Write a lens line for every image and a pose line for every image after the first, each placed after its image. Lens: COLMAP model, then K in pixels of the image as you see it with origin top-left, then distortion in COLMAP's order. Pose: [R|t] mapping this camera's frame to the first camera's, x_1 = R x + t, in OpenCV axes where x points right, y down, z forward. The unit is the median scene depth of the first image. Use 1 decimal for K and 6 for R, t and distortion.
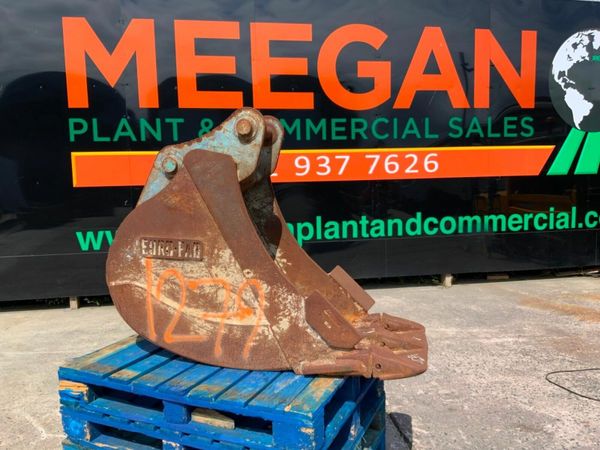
lens RADIAL K [[500.1, 0, 302.3], [0, 500.1, 221.8], [0, 0, 1]] dist [0.071194, -0.135337]
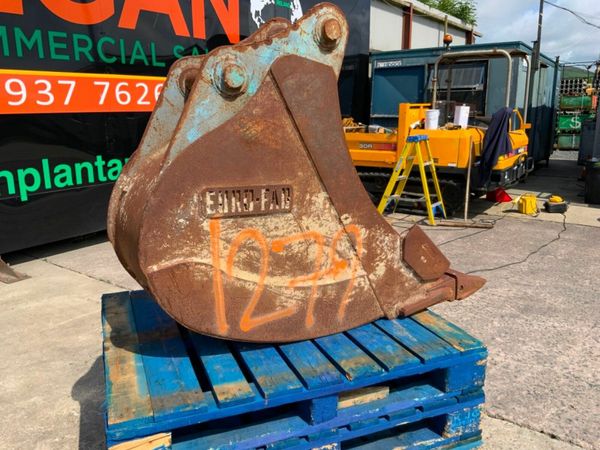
lens RADIAL K [[500.1, 0, 295.1], [0, 500.1, 226.2], [0, 0, 1]] dist [0.071194, -0.135337]
pose [[0.707673, -0.147043, 0.691070, -0.690698], [0.057038, 0.986801, 0.151559, -0.013238], [-0.704234, -0.067837, 0.706719, 0.451667]]
